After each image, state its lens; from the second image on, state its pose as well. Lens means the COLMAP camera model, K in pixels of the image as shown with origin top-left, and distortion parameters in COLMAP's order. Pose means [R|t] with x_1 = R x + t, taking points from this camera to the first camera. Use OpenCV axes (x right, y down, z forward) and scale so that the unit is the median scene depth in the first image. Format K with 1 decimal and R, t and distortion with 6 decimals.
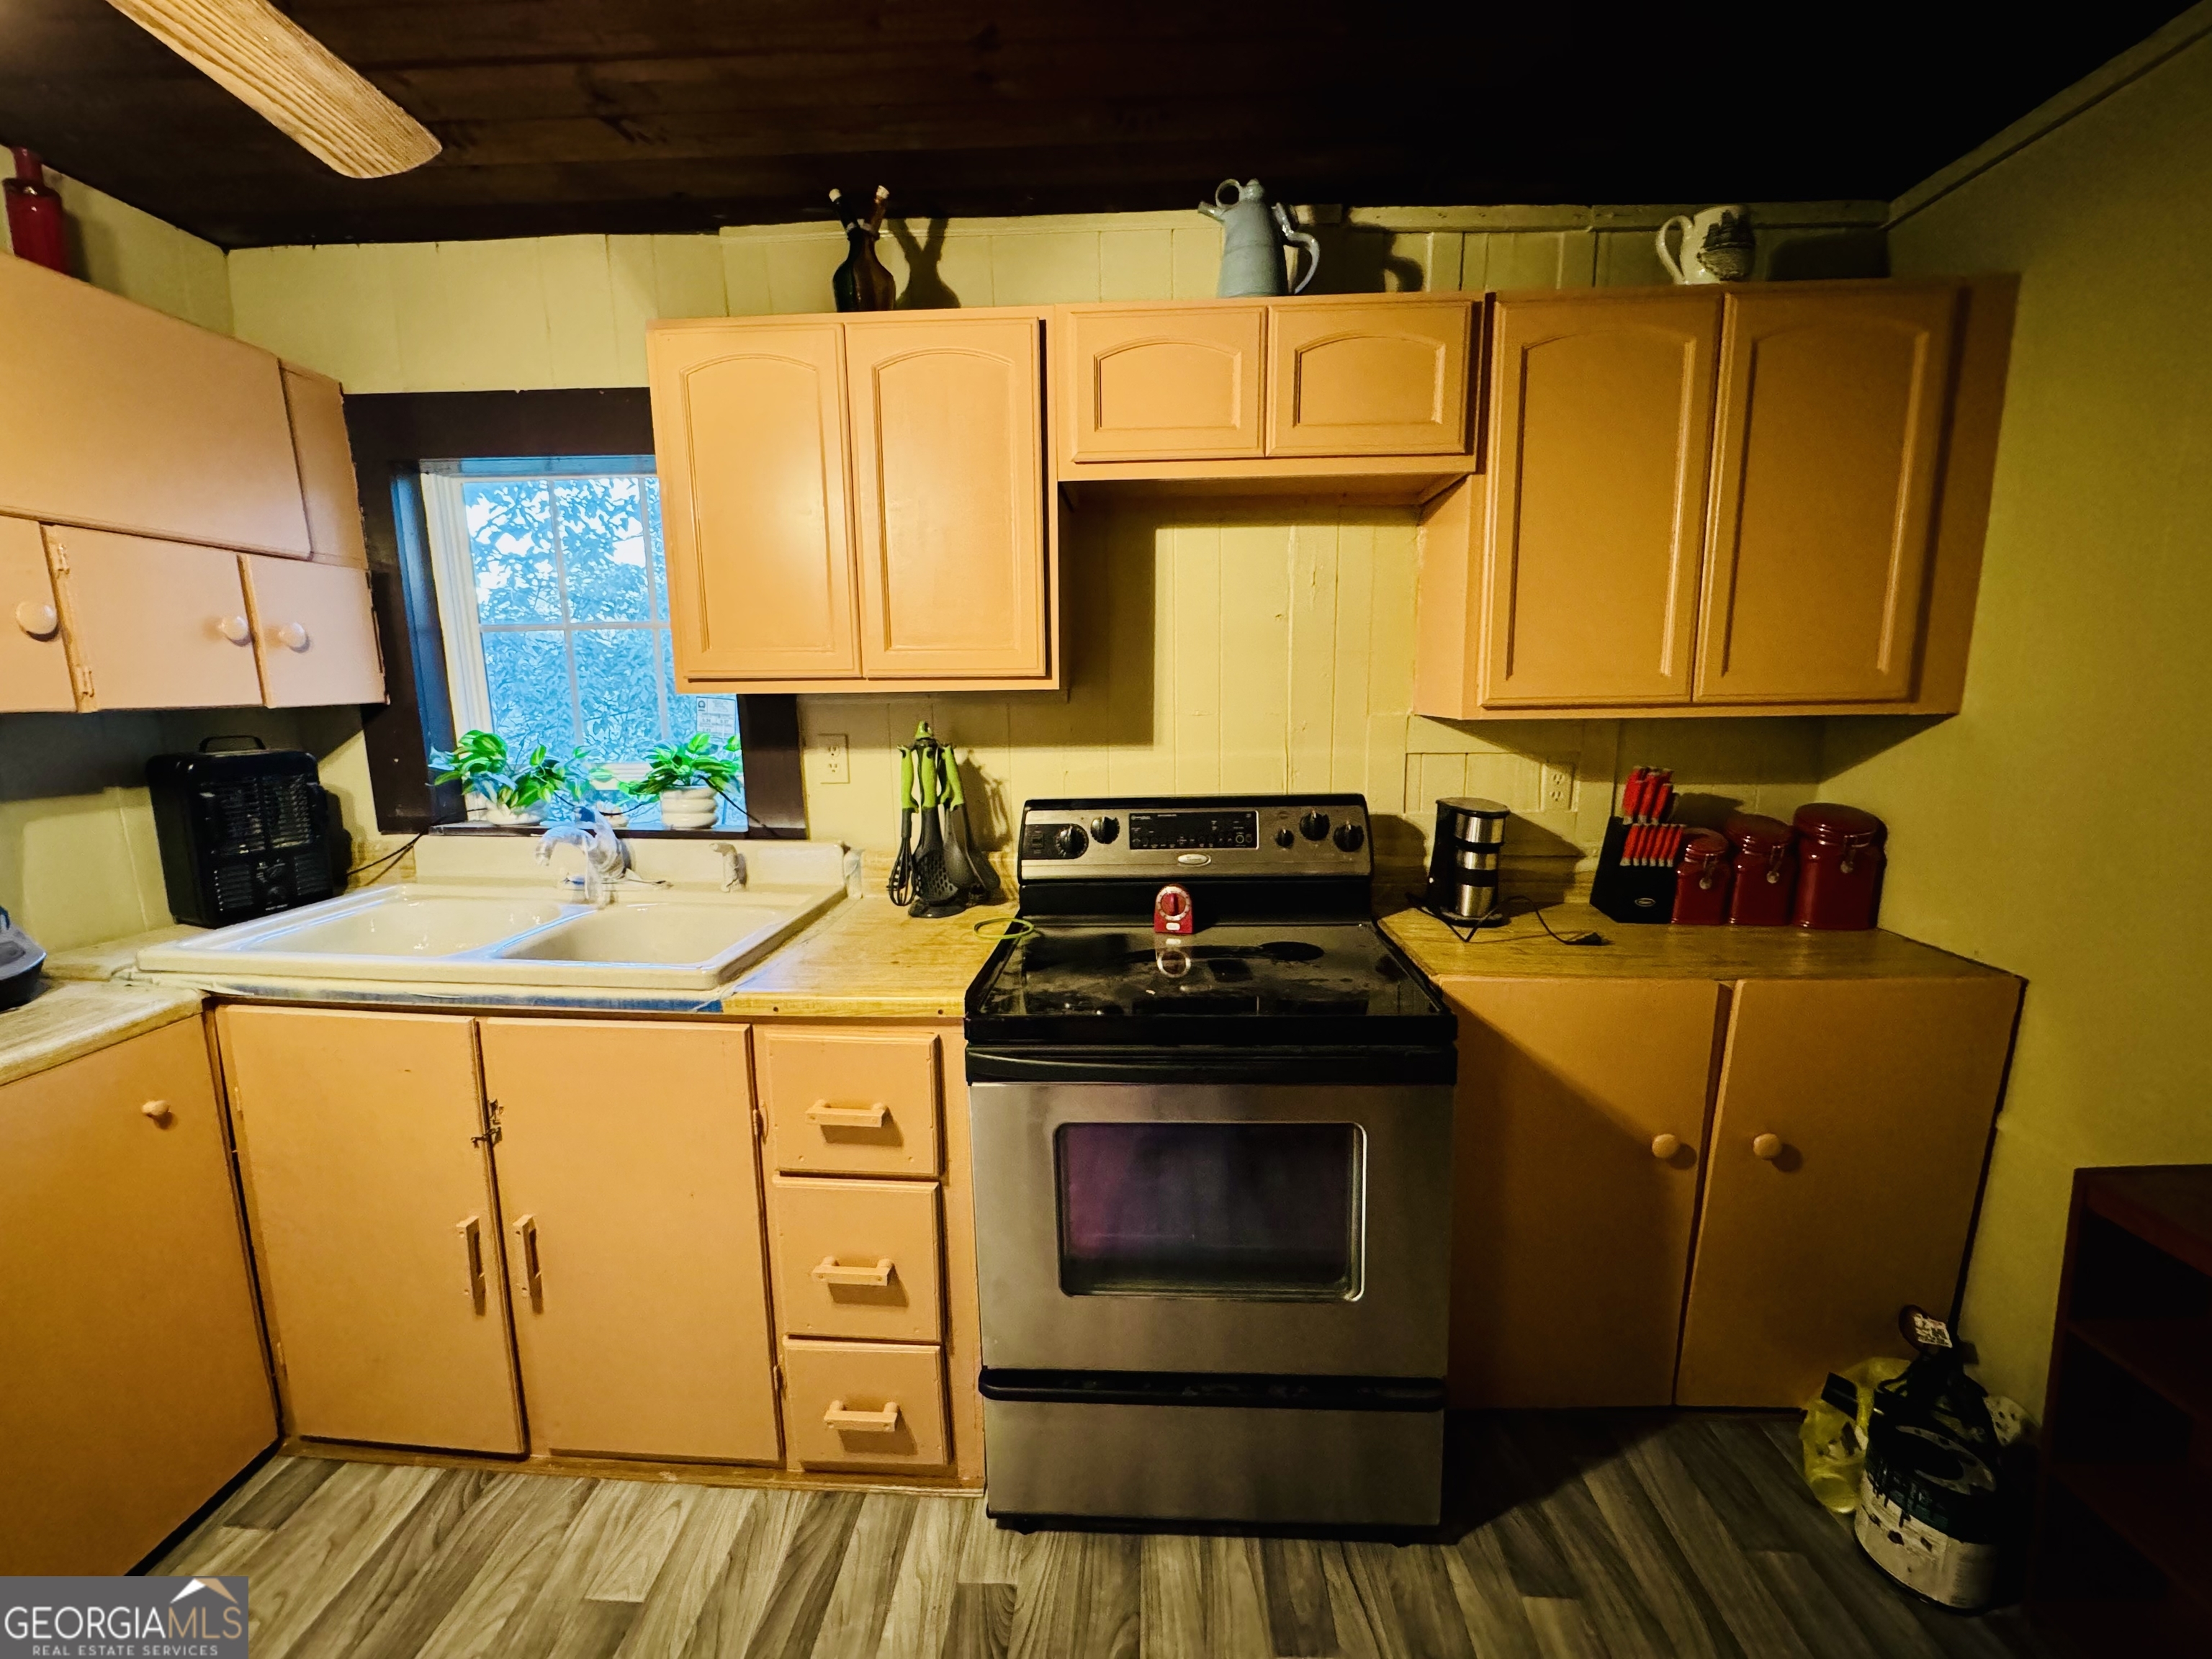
lens RADIAL K [[883.1, 0, 1108.7], [0, 883.1, 829.2], [0, 0, 1]] dist [-0.001737, -0.000076]
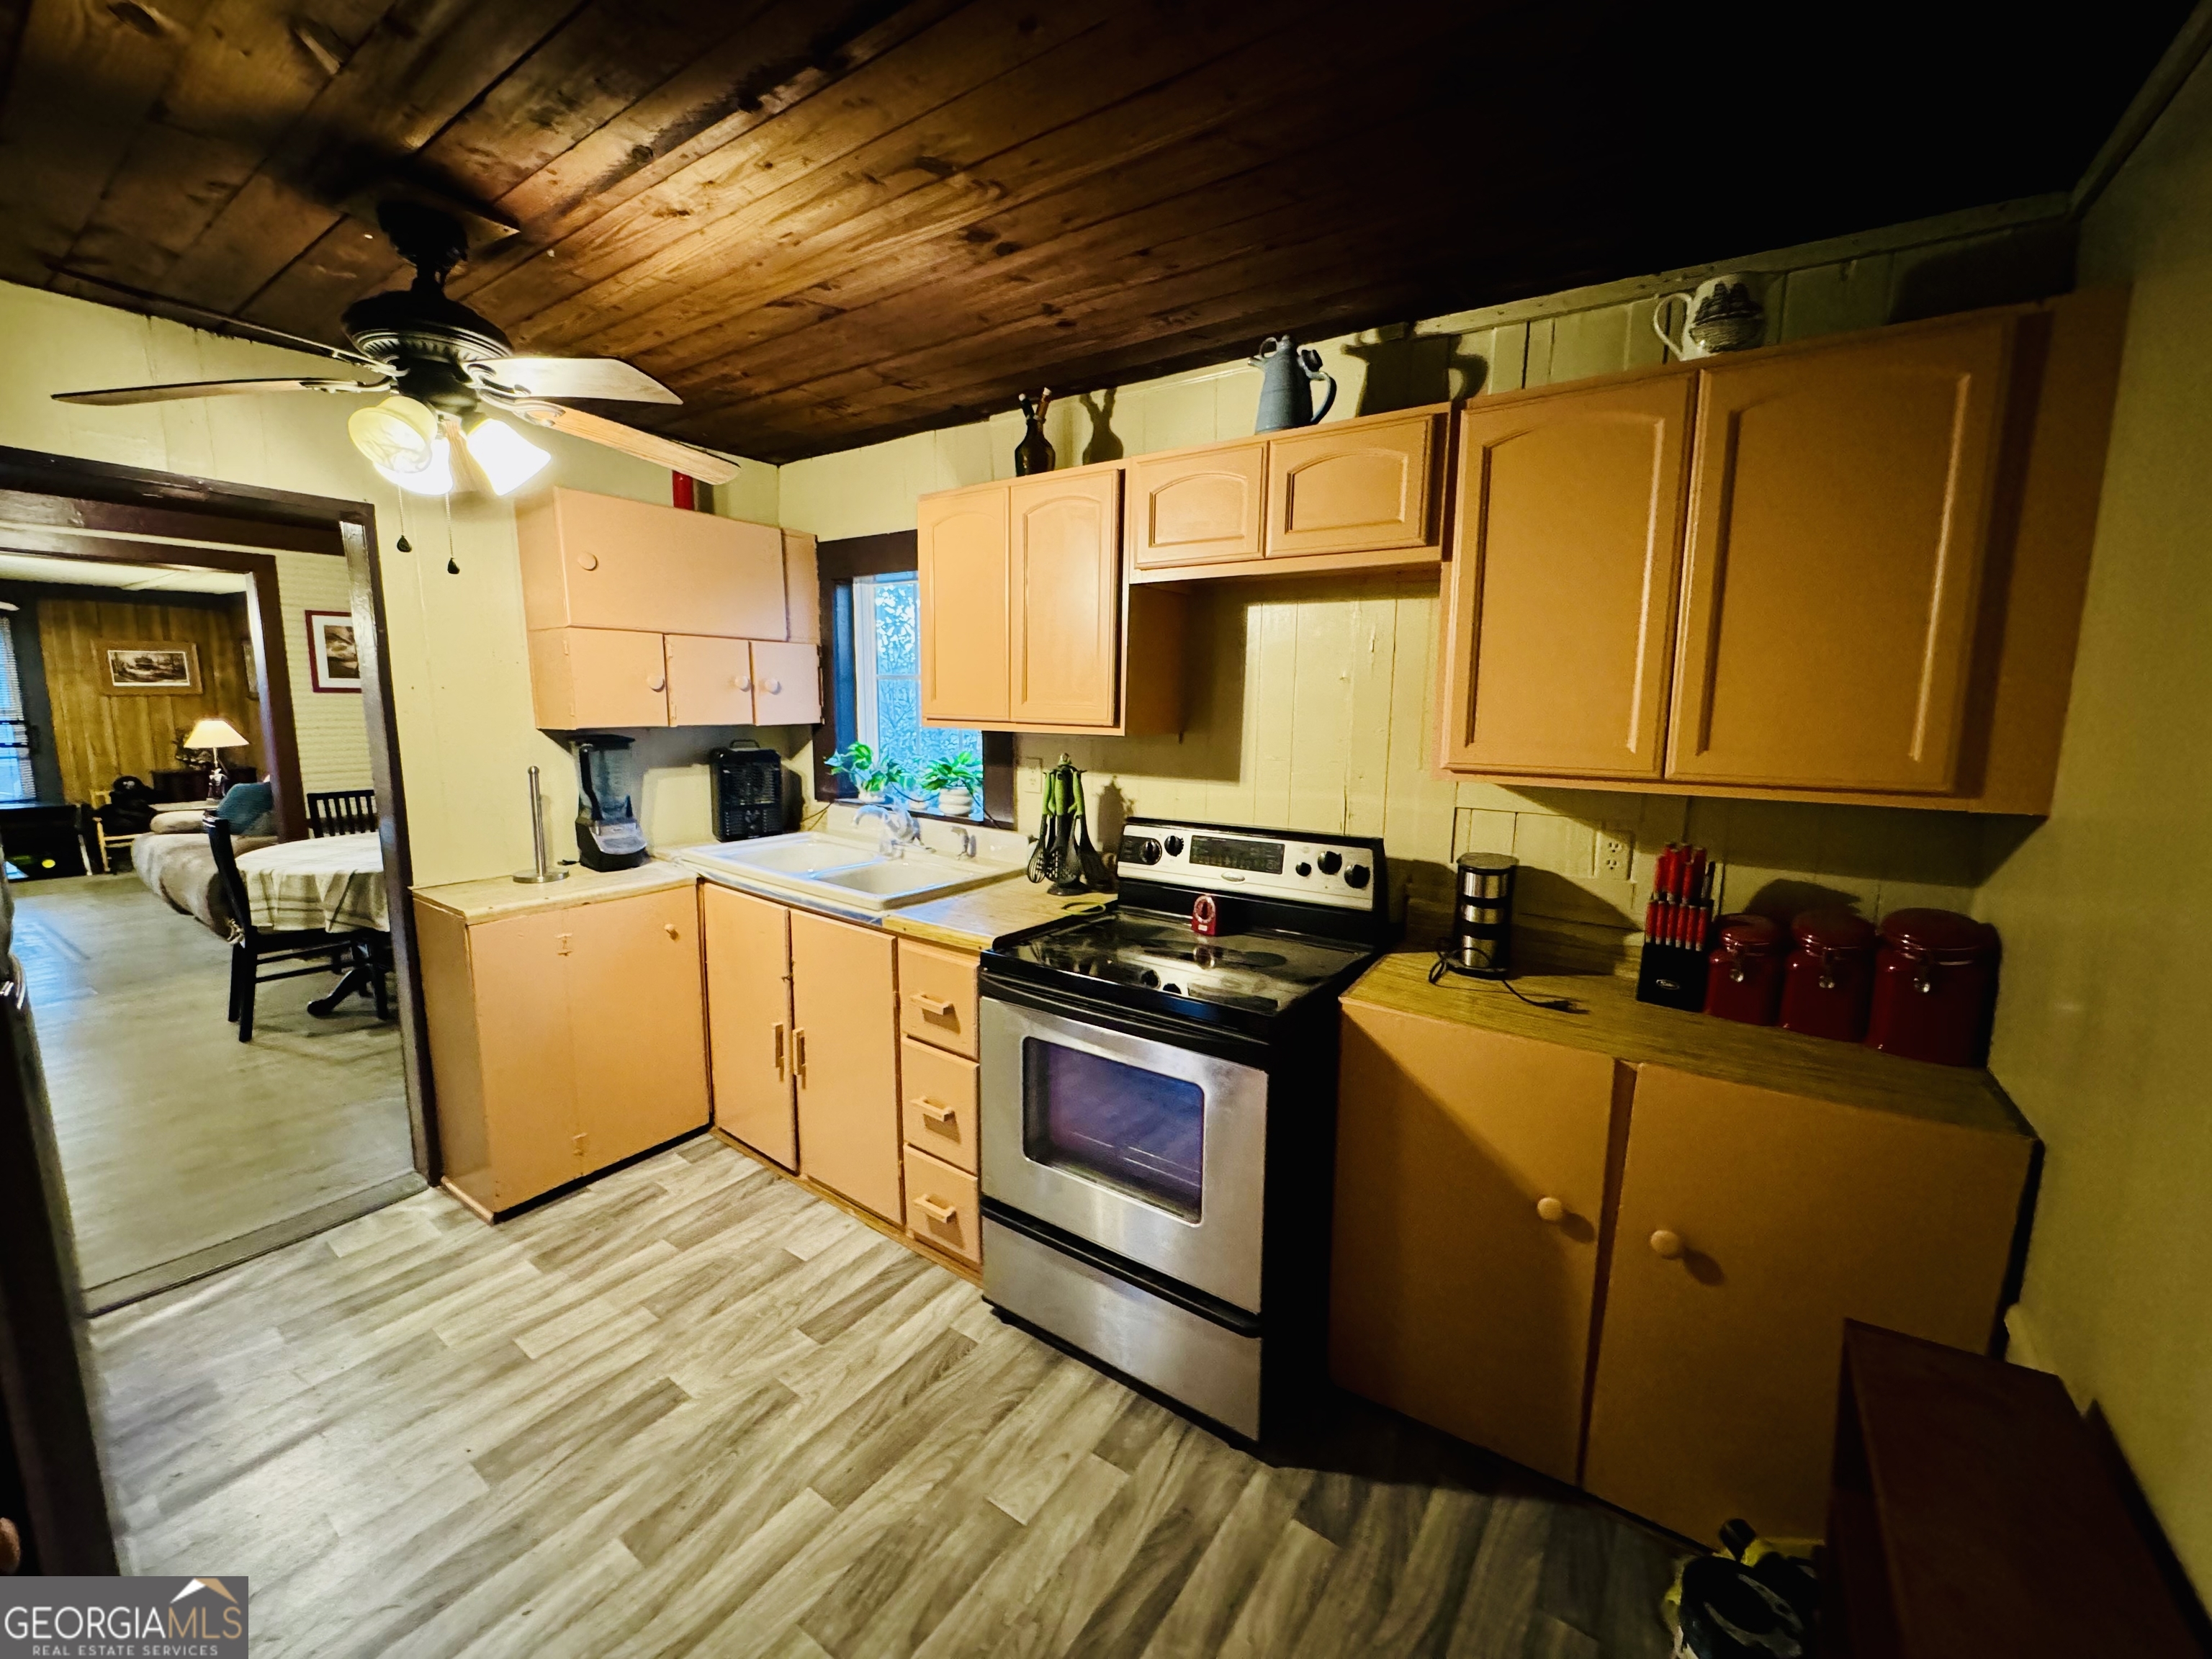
lens RADIAL K [[883.1, 0, 1102.9], [0, 883.1, 830.3], [0, 0, 1]] dist [-0.001737, -0.000076]
pose [[0.842252, 0.102686, -0.529214, 0.652087], [-0.111154, 0.993676, 0.015904, -0.033764], [0.527501, 0.045430, 0.848339, -0.151693]]
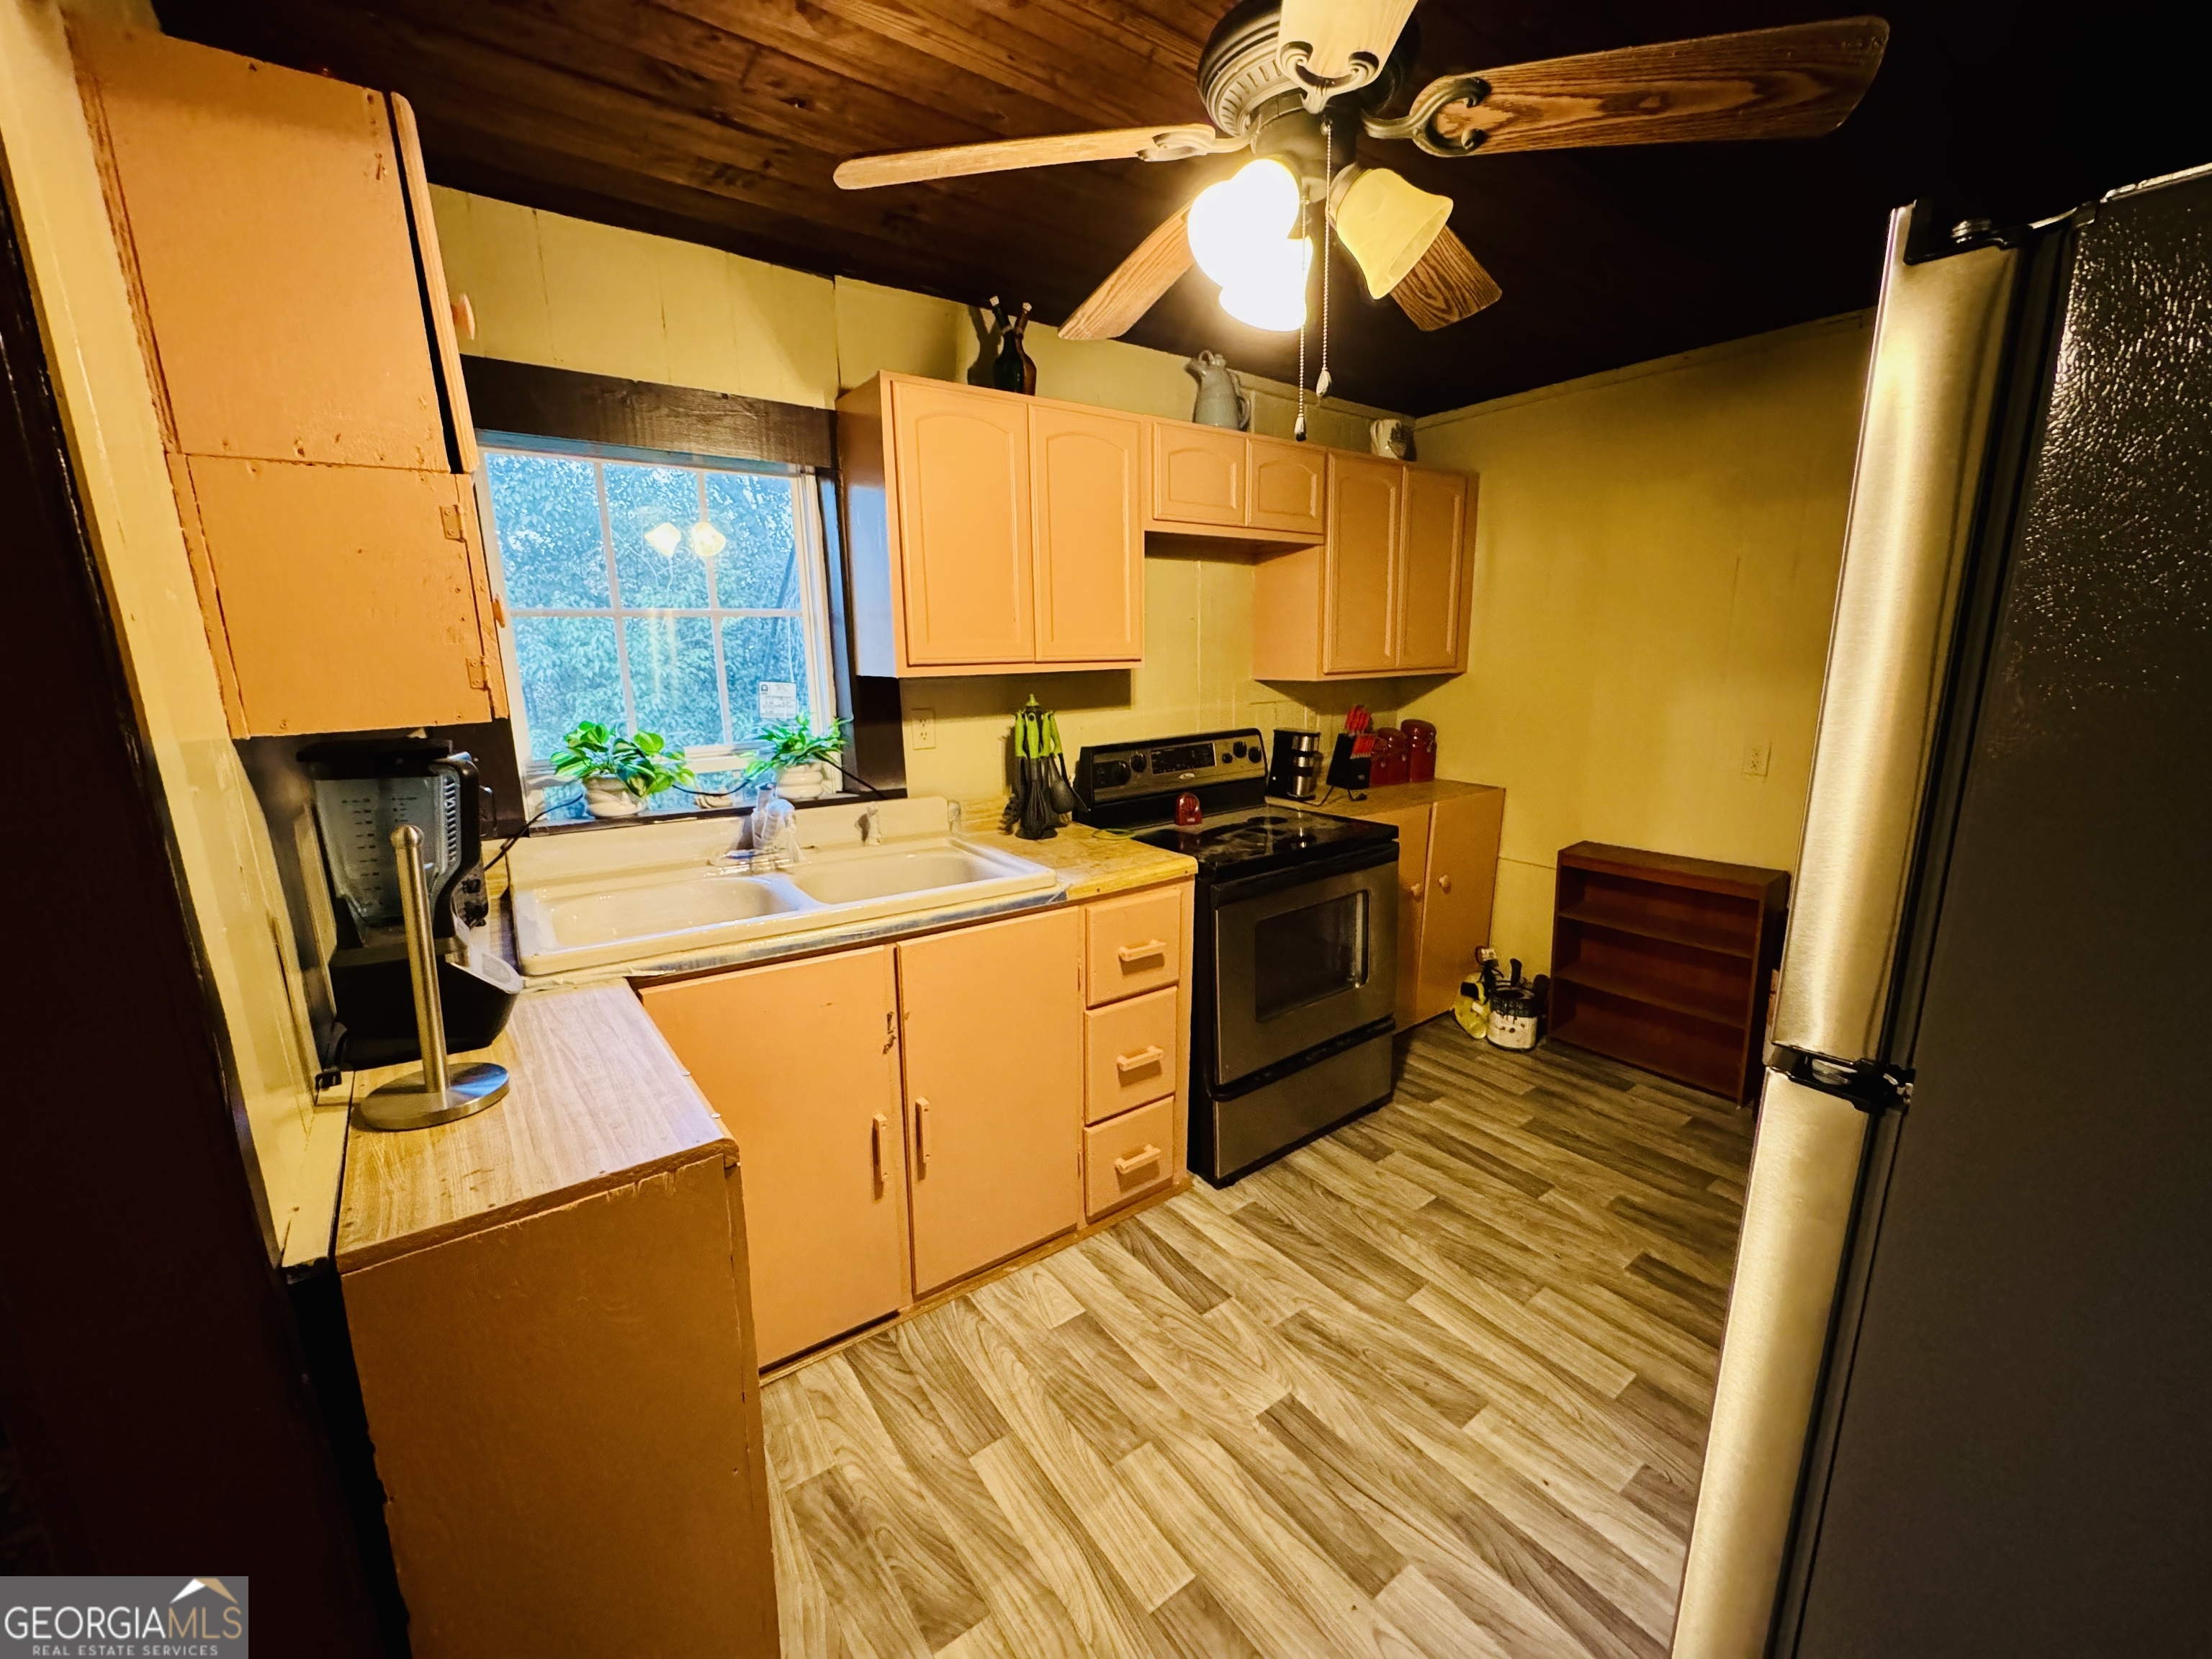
lens RADIAL K [[883.1, 0, 1102.1], [0, 883.1, 829.9], [0, 0, 1]] dist [-0.001737, -0.000076]
pose [[0.777221, -0.130882, 0.615465, -1.092922], [0.113412, 0.991247, 0.067576, 0.005715], [-0.618922, 0.017280, 0.785262, -0.134941]]
